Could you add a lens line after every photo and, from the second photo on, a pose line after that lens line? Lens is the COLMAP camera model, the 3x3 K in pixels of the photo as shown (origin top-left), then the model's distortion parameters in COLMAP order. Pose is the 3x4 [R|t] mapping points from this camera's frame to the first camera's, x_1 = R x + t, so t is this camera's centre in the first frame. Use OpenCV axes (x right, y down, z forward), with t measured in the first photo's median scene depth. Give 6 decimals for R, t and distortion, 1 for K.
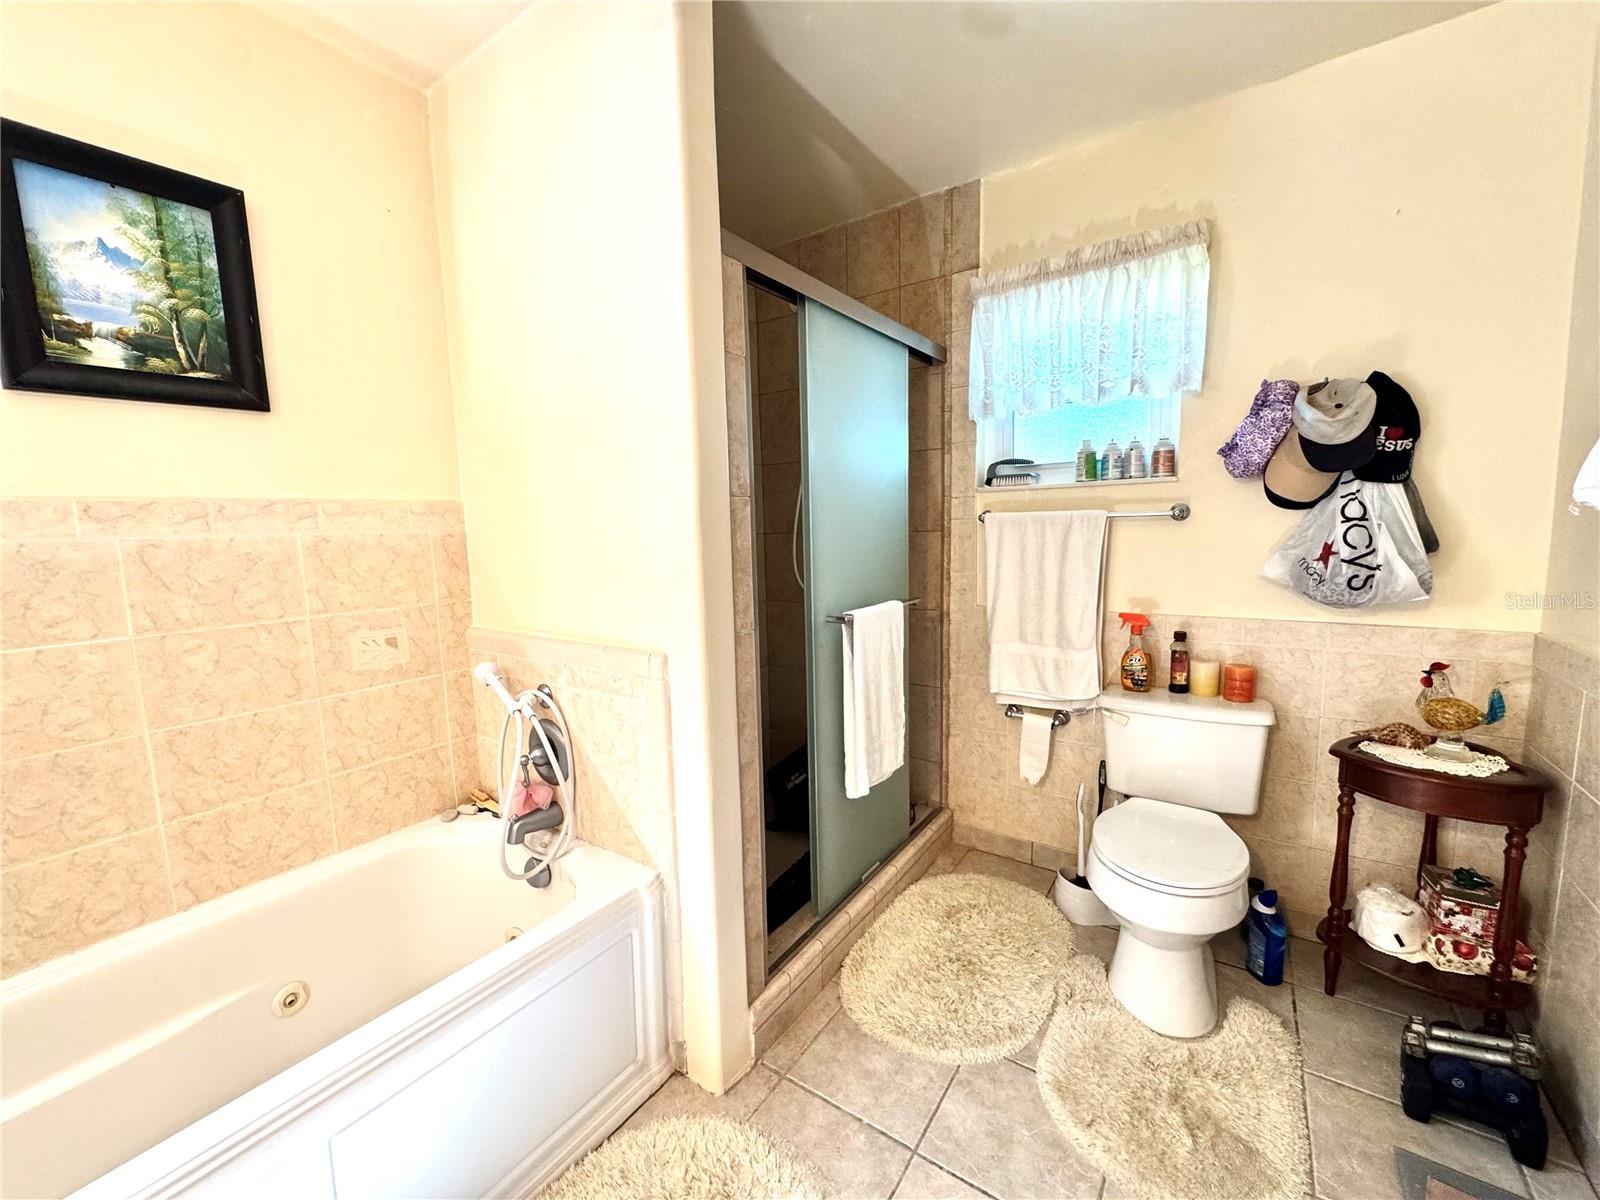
lens RADIAL K [[645.6, 0, 809.4], [0, 645.6, 603.0], [0, 0, 1]] dist [-0.003502, 0.002073]
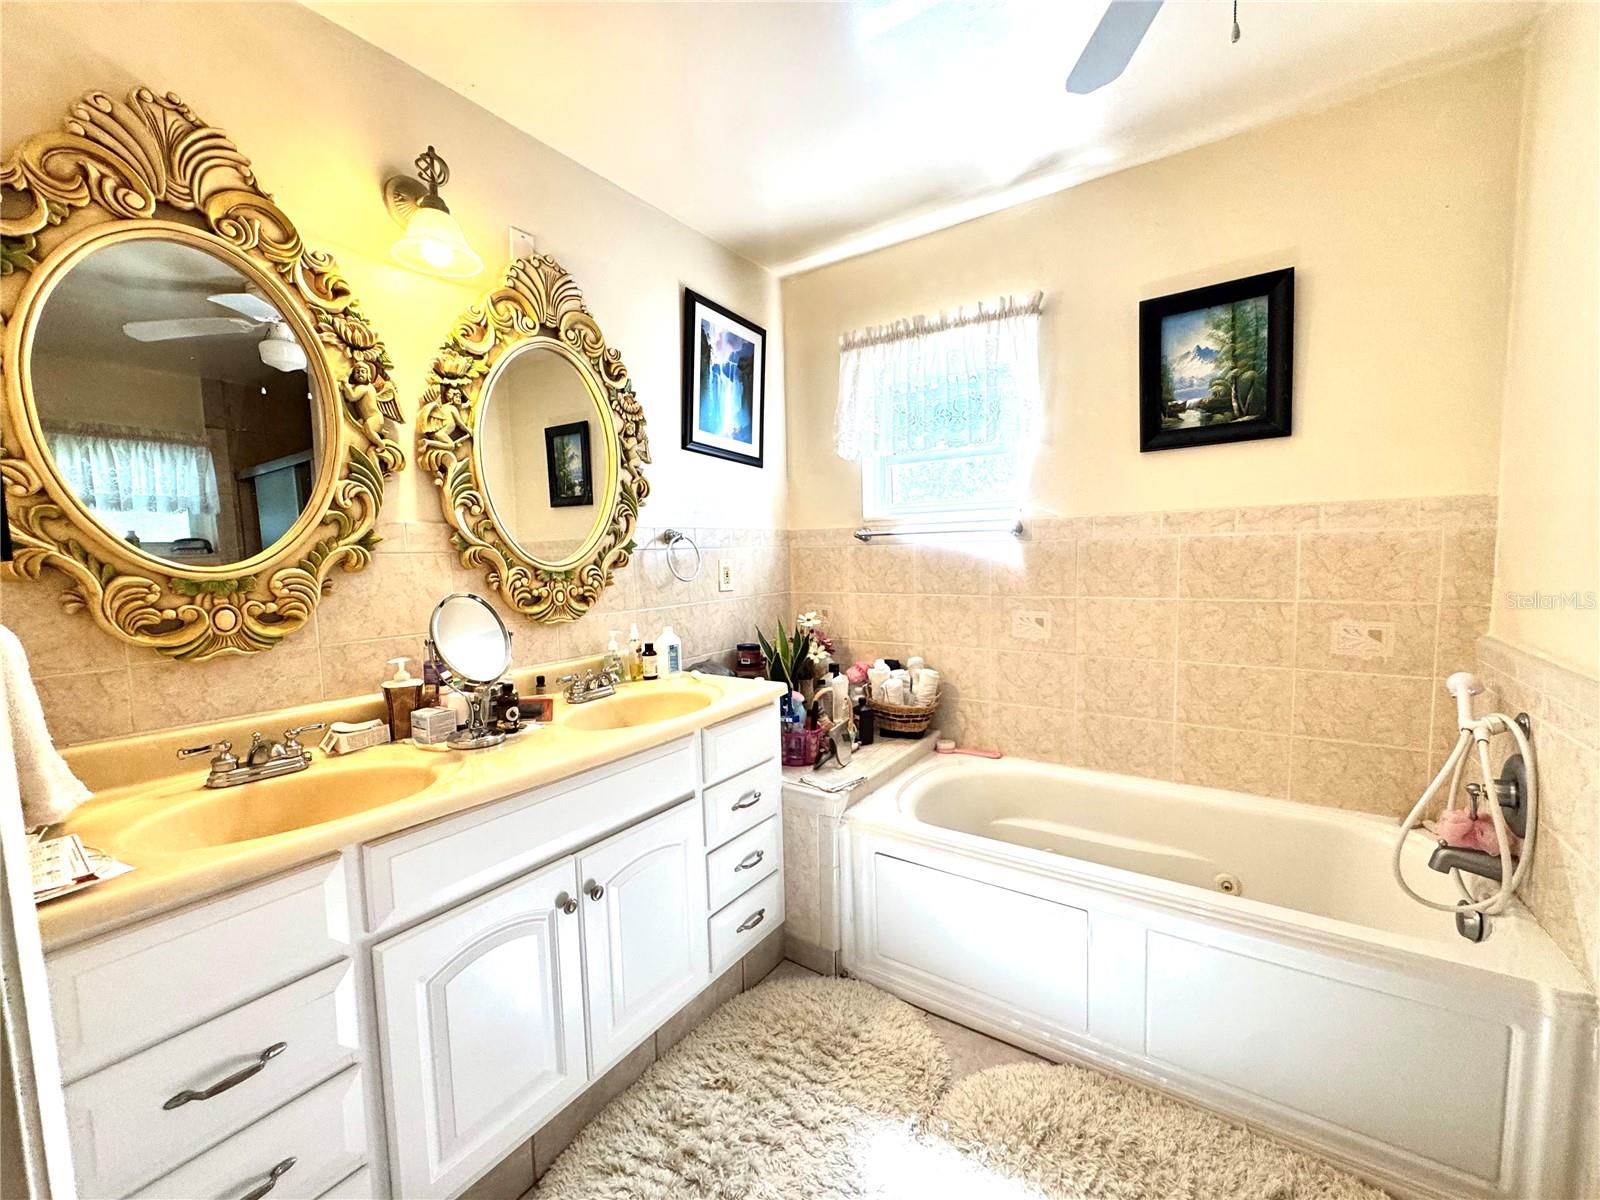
lens RADIAL K [[645.6, 0, 800.5], [0, 645.6, 603.7], [0, 0, 1]] dist [-0.003502, 0.002073]
pose [[0.011096, 0.108857, -0.993995, 0.415829], [-0.096584, 0.989525, 0.107290, -0.012597], [0.995263, 0.094814, 0.021494, 0.045244]]
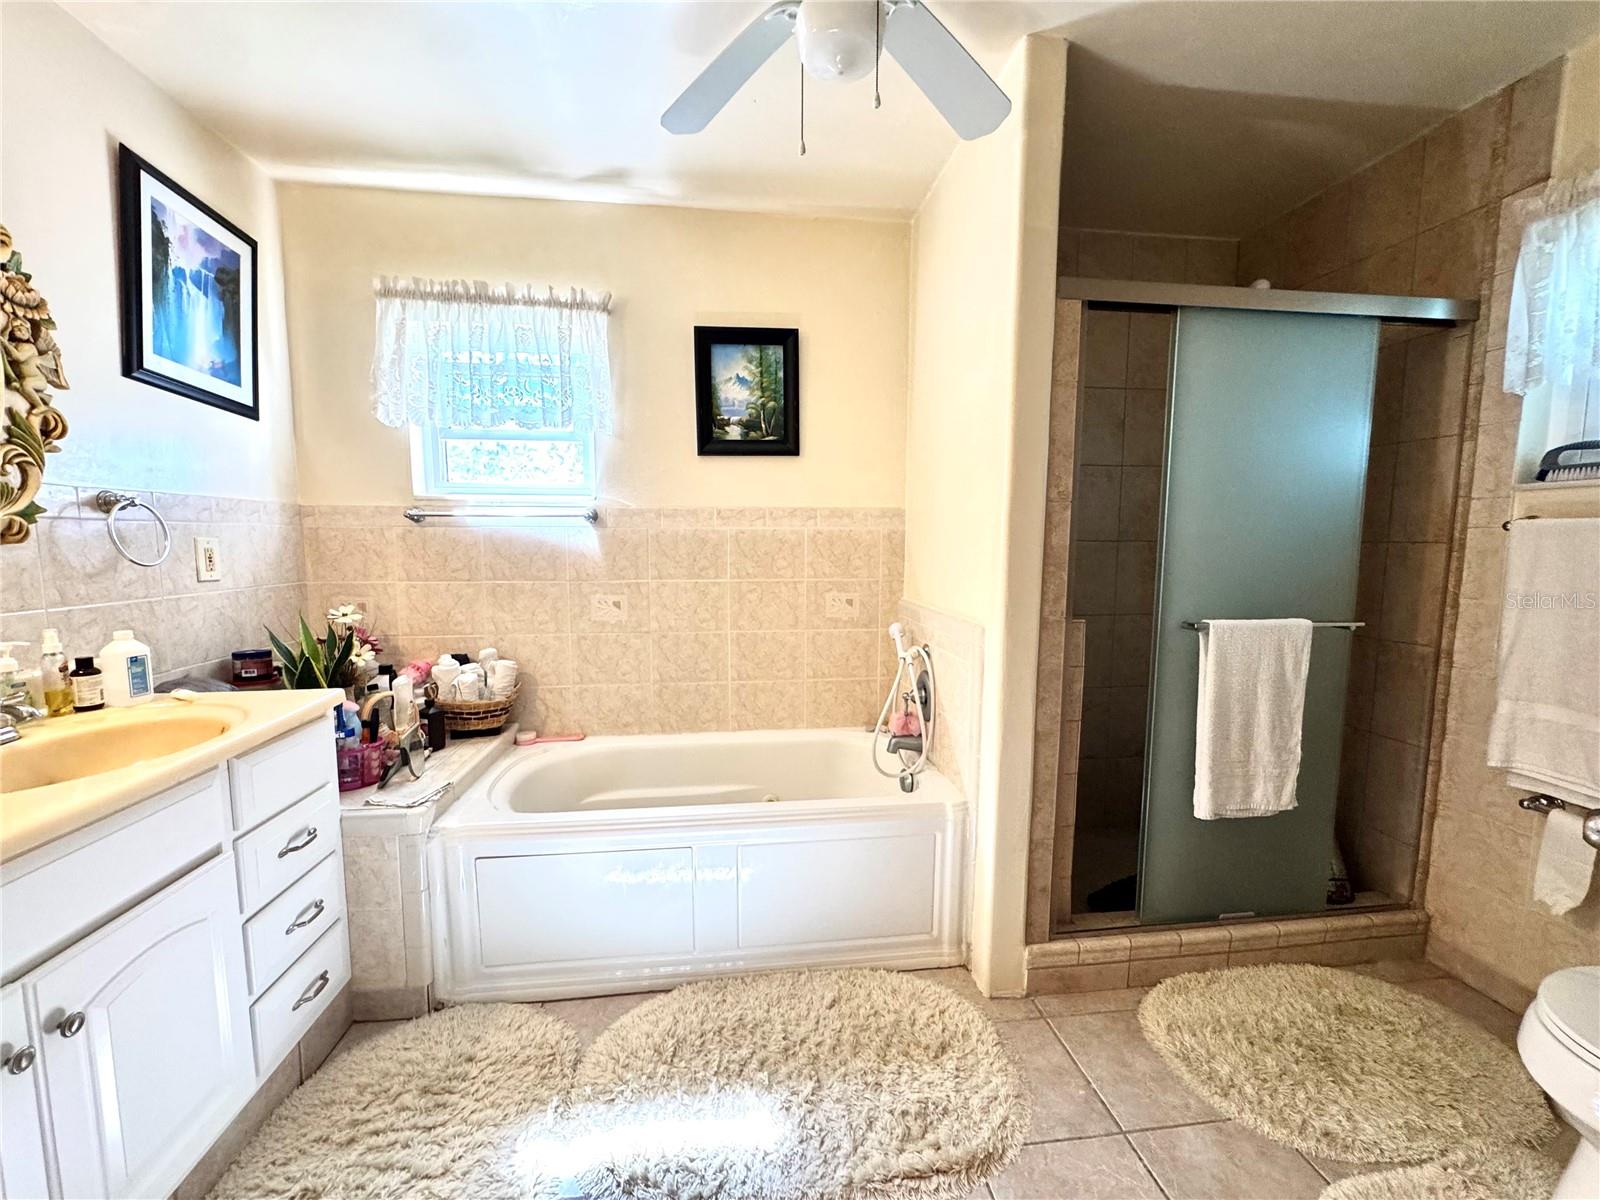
lens RADIAL K [[645.6, 0, 801.8], [0, 645.6, 603.9], [0, 0, 1]] dist [-0.003502, 0.002073]
pose [[0.670018, 0.101765, -0.735336, 0.418714], [-0.110219, 0.993217, 0.037025, 0.023984], [0.734117, 0.056241, 0.676690, -0.106490]]
